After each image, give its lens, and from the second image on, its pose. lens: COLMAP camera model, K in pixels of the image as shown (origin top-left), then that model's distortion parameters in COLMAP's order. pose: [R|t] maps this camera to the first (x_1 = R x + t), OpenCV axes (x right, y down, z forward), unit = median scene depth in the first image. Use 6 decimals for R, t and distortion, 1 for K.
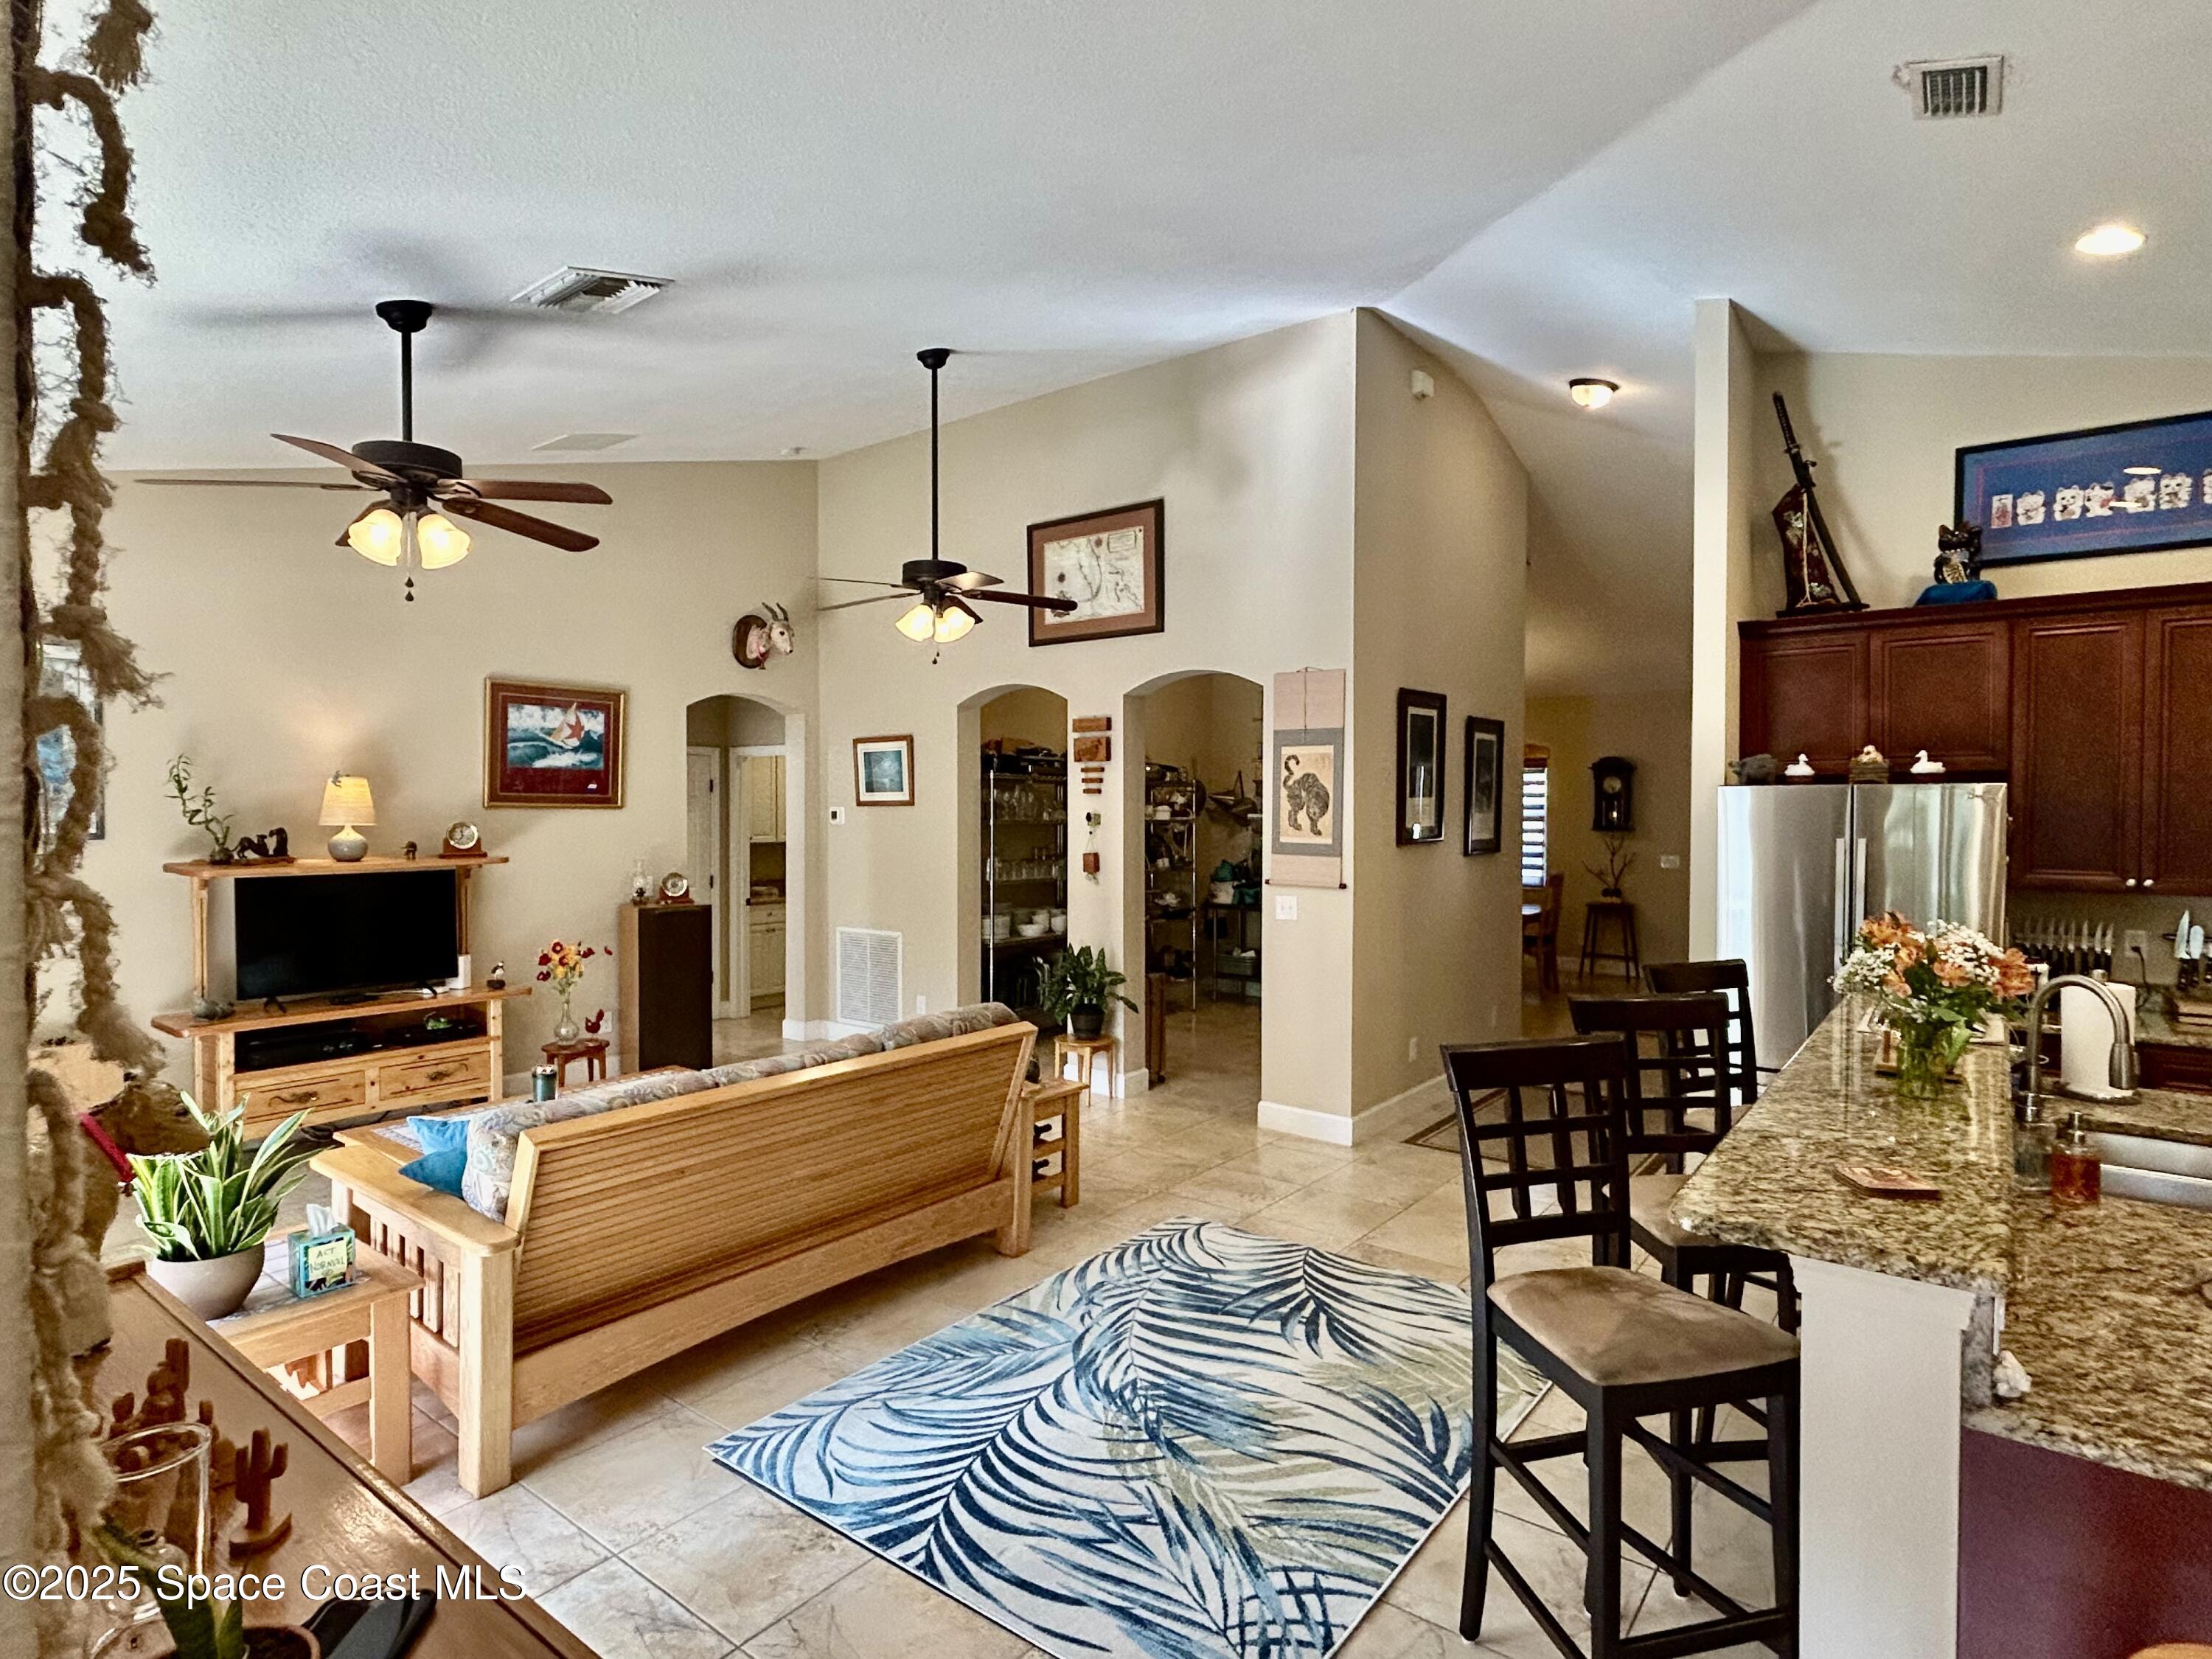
lens RADIAL K [[1174.1, 0, 1098.3], [0, 1174.1, 827.8], [0, 0, 1]] dist [-0.007017, 0.006992]
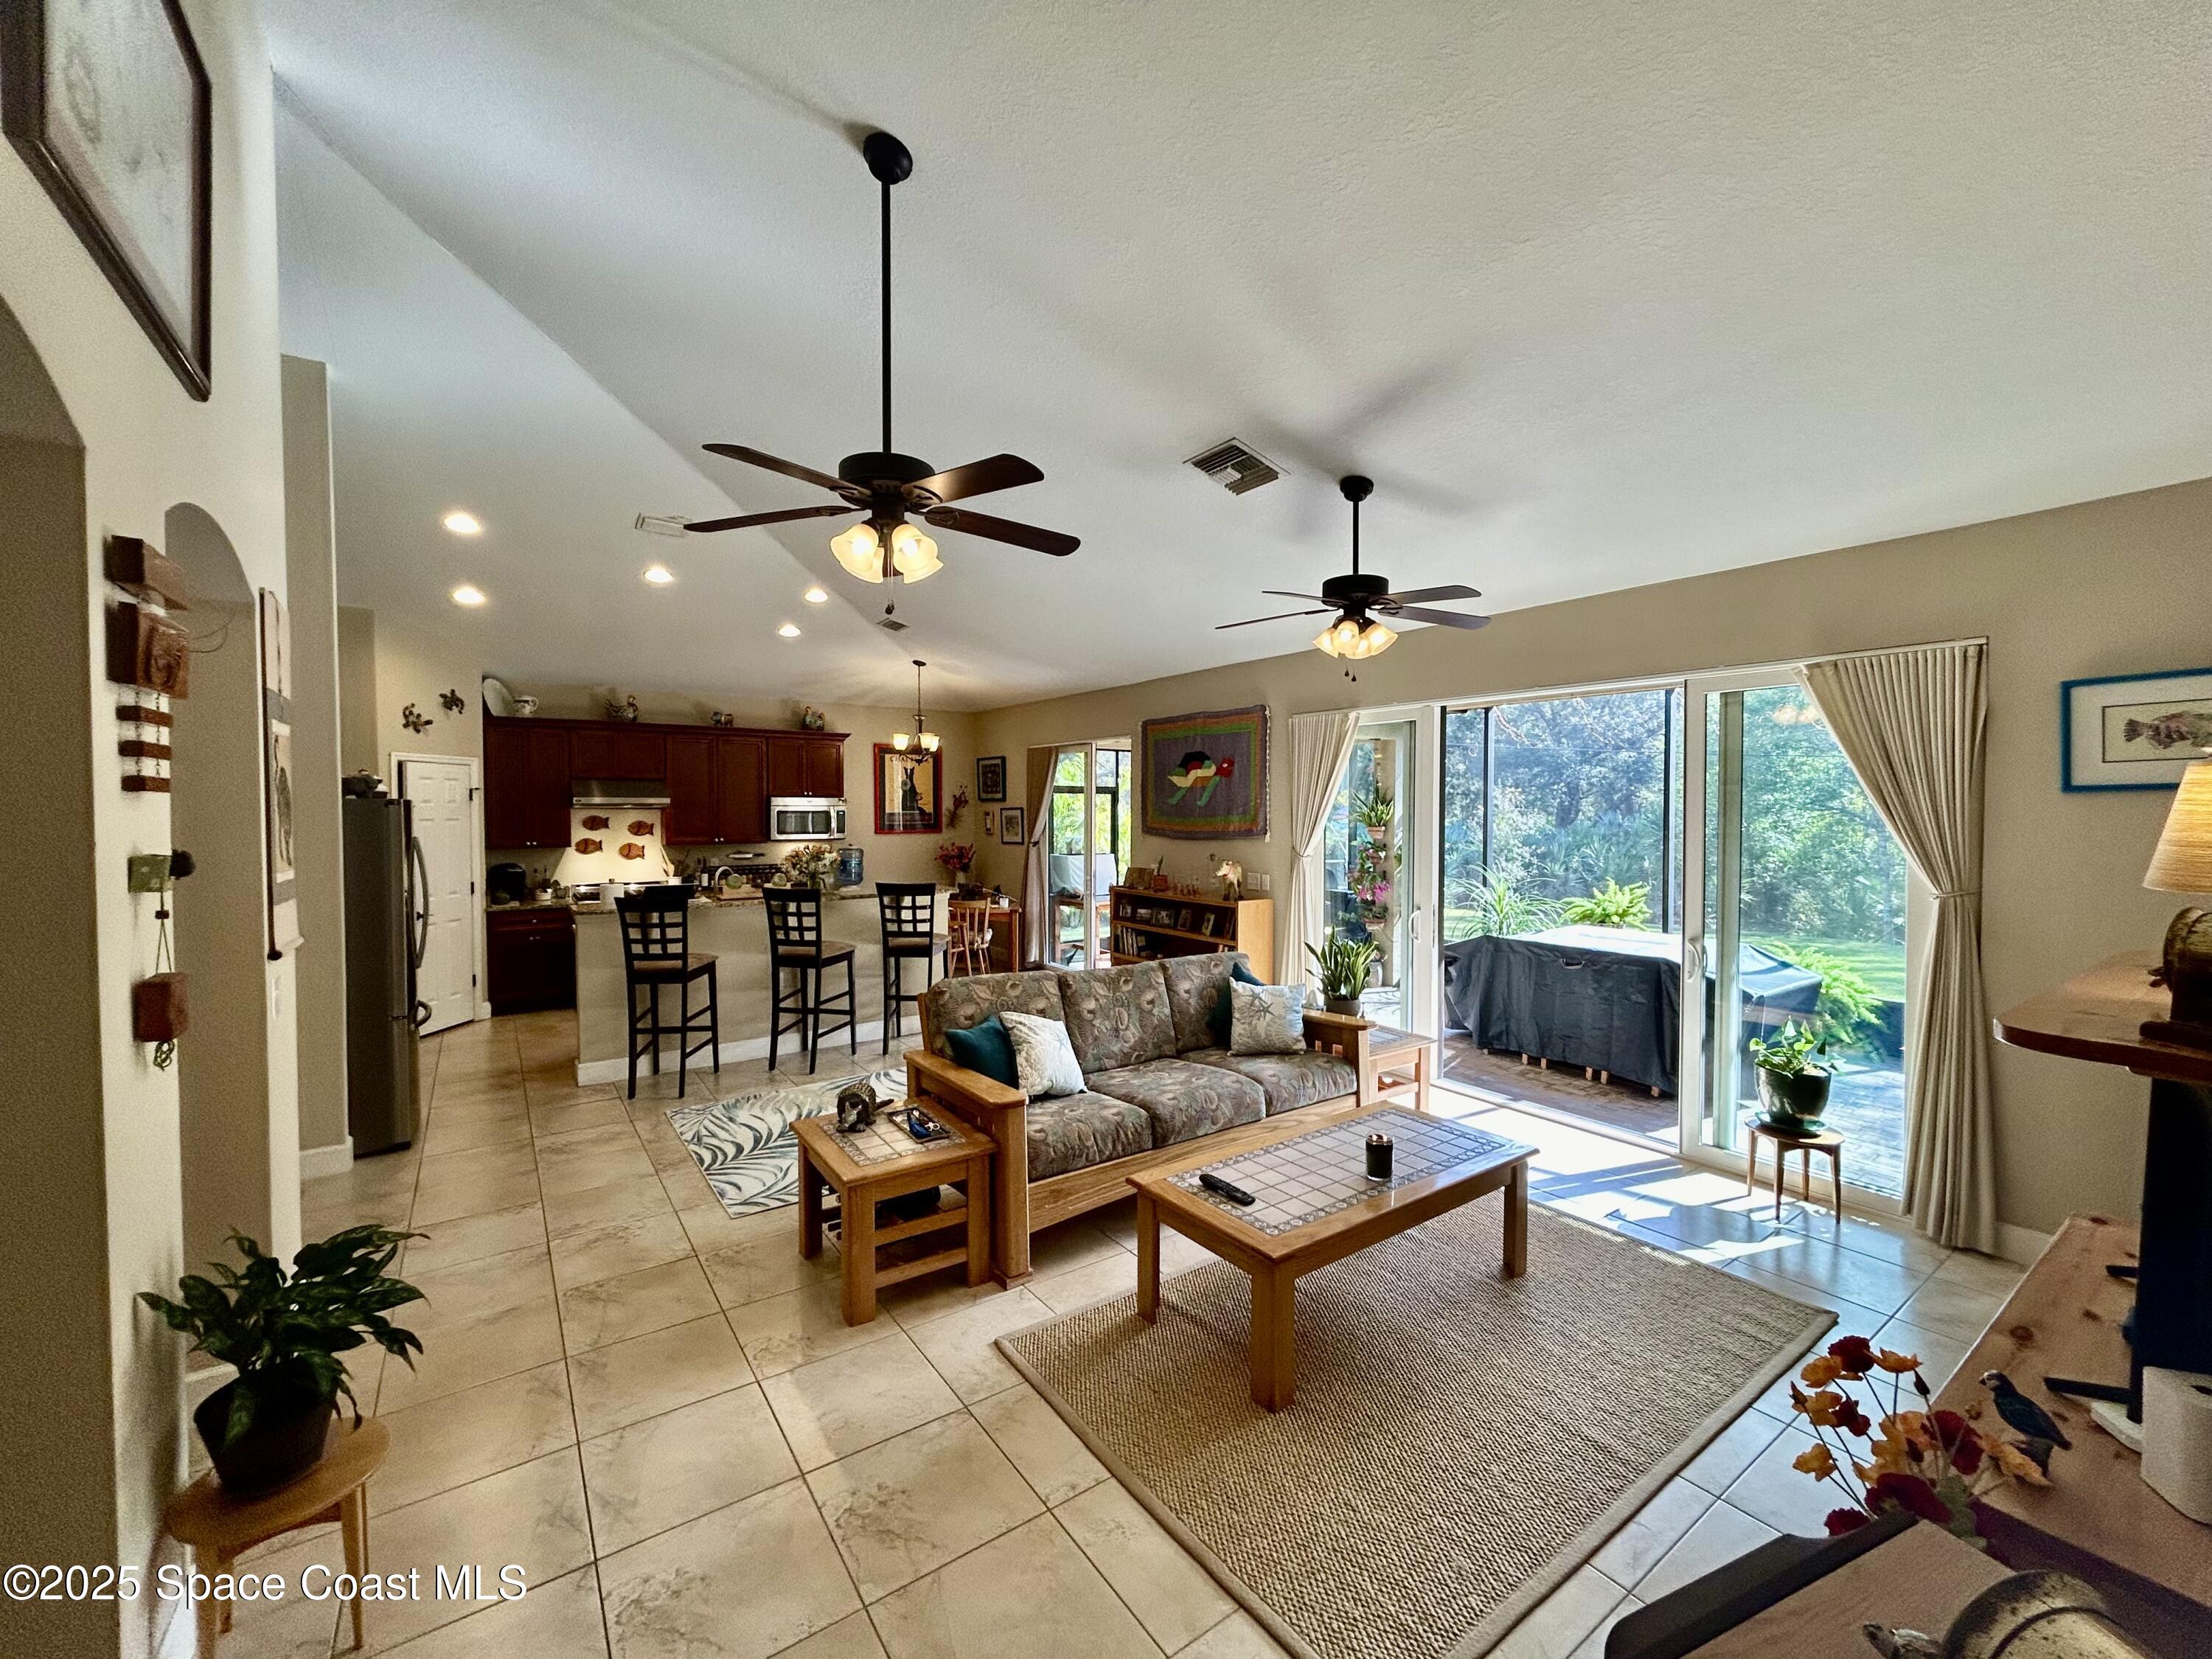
lens RADIAL K [[893.0, 0, 1104.7], [0, 893.0, 826.1], [0, 0, 1]] dist [-0.000139, -0.000182]
pose [[-0.954381, -0.008505, 0.298471, -0.522469], [0.002789, 0.999297, 0.037392, -0.041834], [-0.298579, 0.036519, -0.953686, 1.834502]]
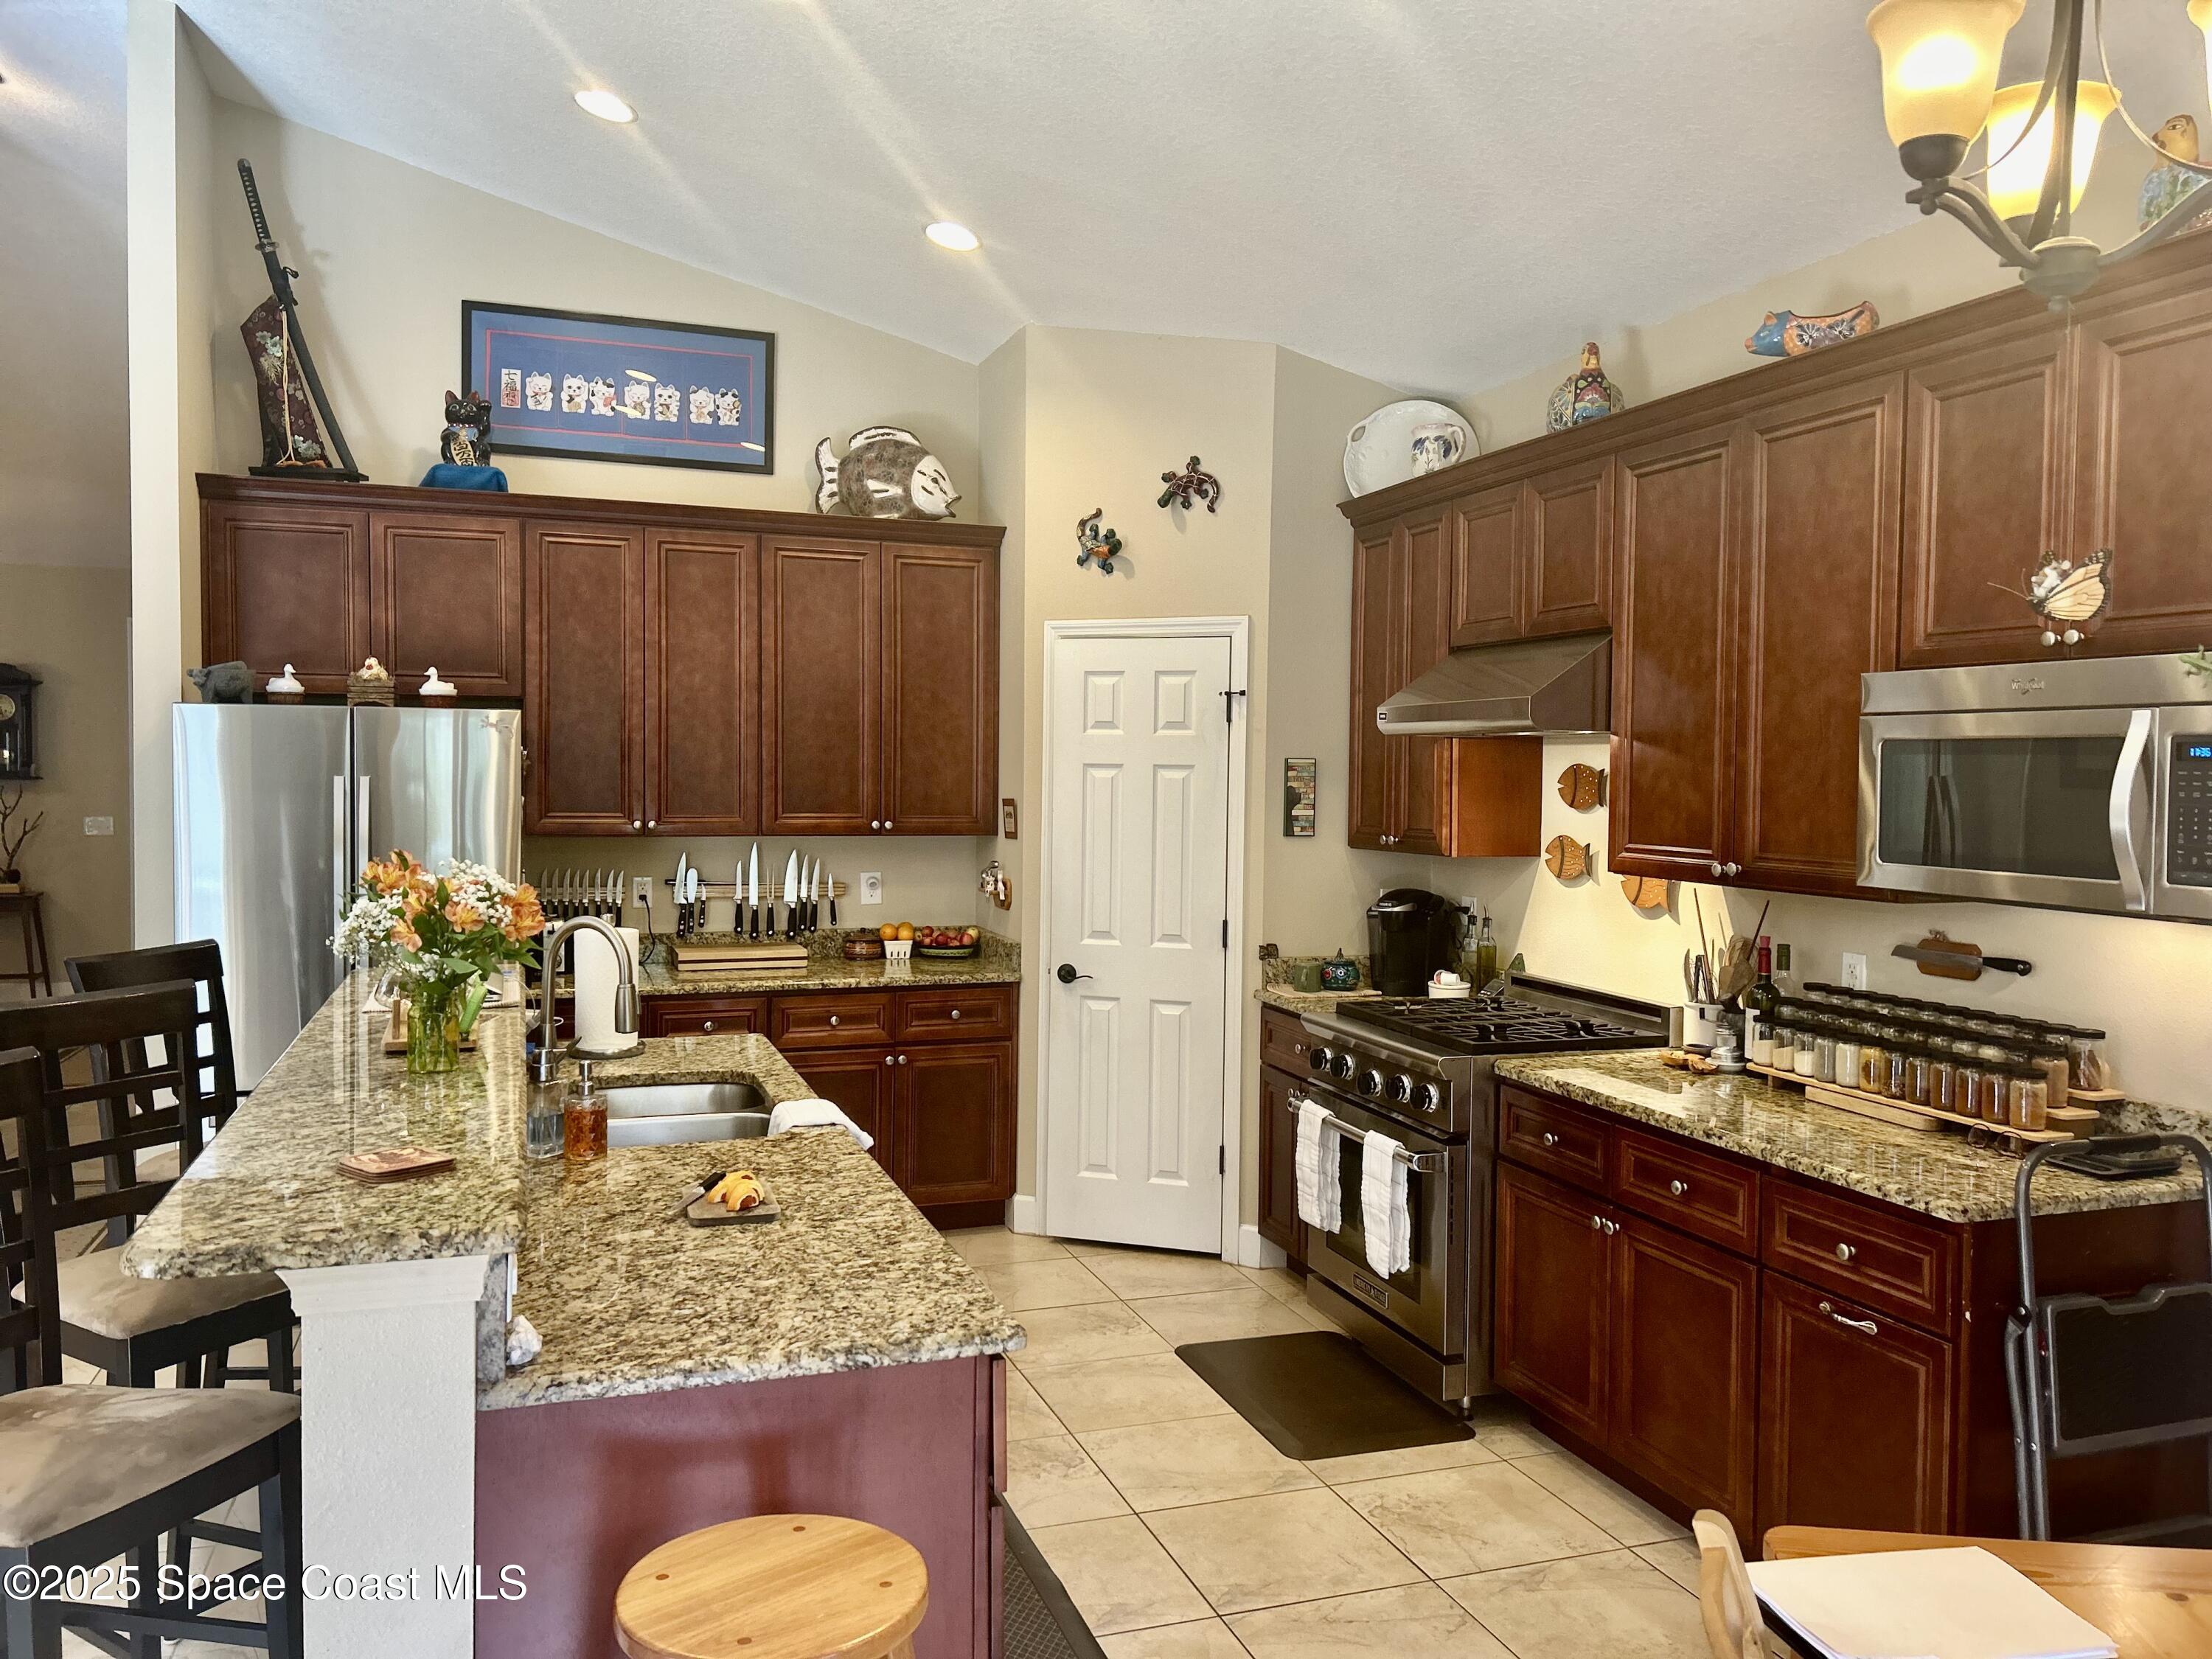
lens RADIAL K [[1677.7, 0, 1116.1], [0, 1677.7, 828.5], [0, 0, 1]] dist [0.043936, -0.043297]
pose [[0.544176, -0.026678, 0.838547, -0.019492], [0.004447, 0.999572, 0.028915, 0.014055], [-0.838959, -0.012006, 0.544062, -0.030967]]
